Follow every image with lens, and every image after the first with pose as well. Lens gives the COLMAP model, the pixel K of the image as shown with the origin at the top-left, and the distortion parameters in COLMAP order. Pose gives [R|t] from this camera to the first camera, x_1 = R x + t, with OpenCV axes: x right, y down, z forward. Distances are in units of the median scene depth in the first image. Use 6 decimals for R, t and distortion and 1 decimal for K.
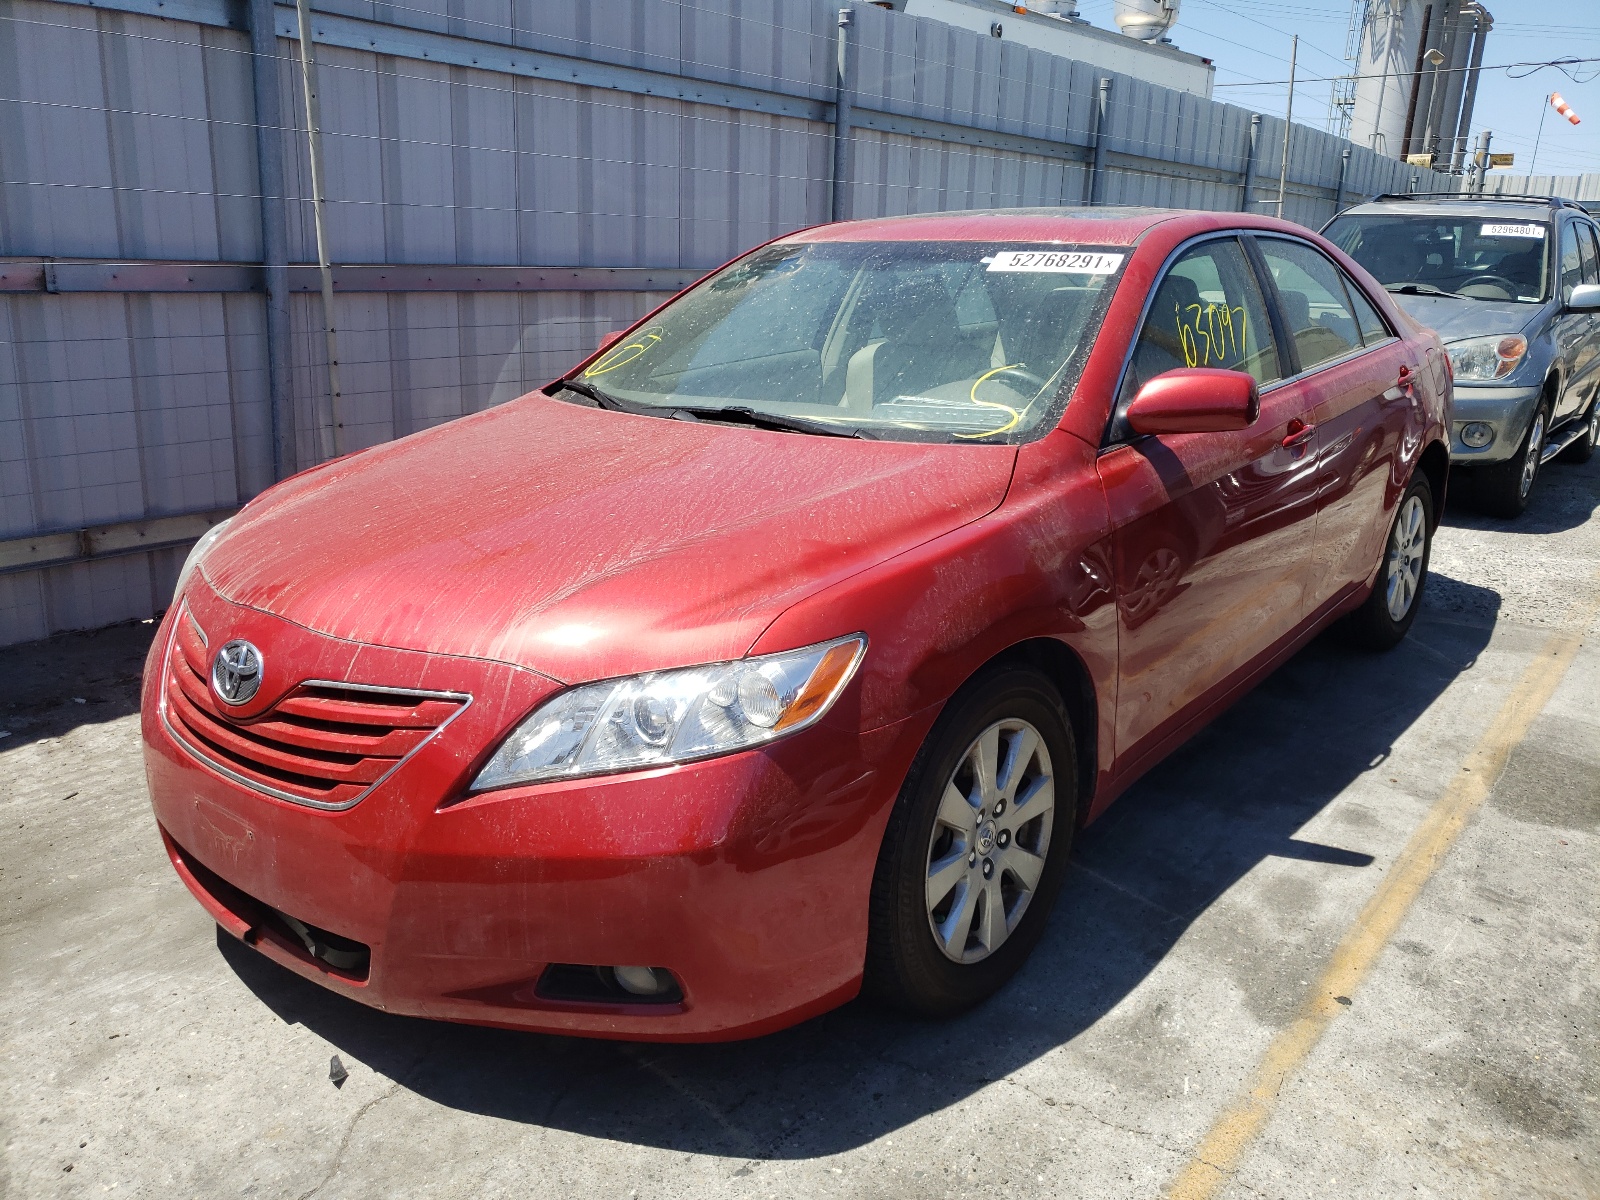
lens RADIAL K [[1195.5, 0, 800.0], [0, 1195.5, 600.0], [0, 0, 1]] dist [0.023034, -0.005594]
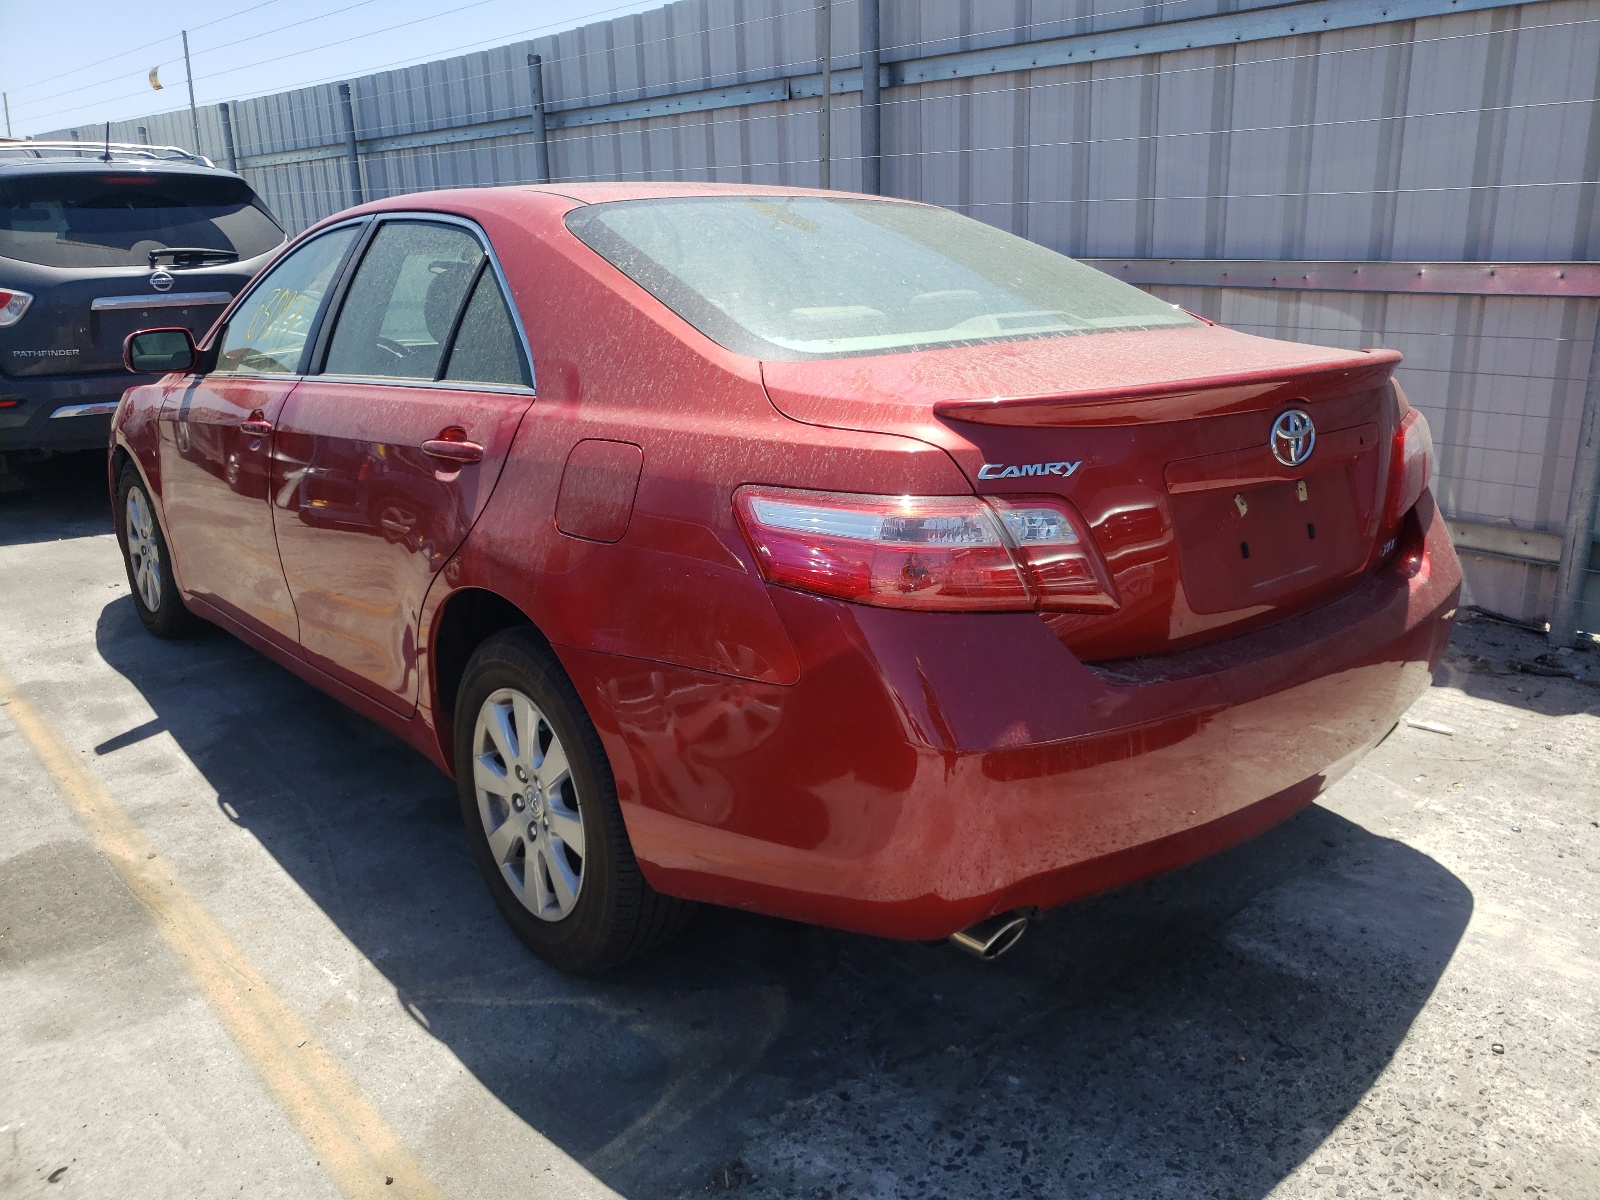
lens RADIAL K [[1220.8, 0, 799.7], [0, 1220.8, 570.6], [0, 0, 1]] dist [0.010492, 0.010463]
pose [[-0.160868, 0.241716, -0.956920, 1.048655], [-0.278240, 0.919116, 0.278941, -0.331689], [0.946945, 0.311126, -0.080601, 1.213004]]
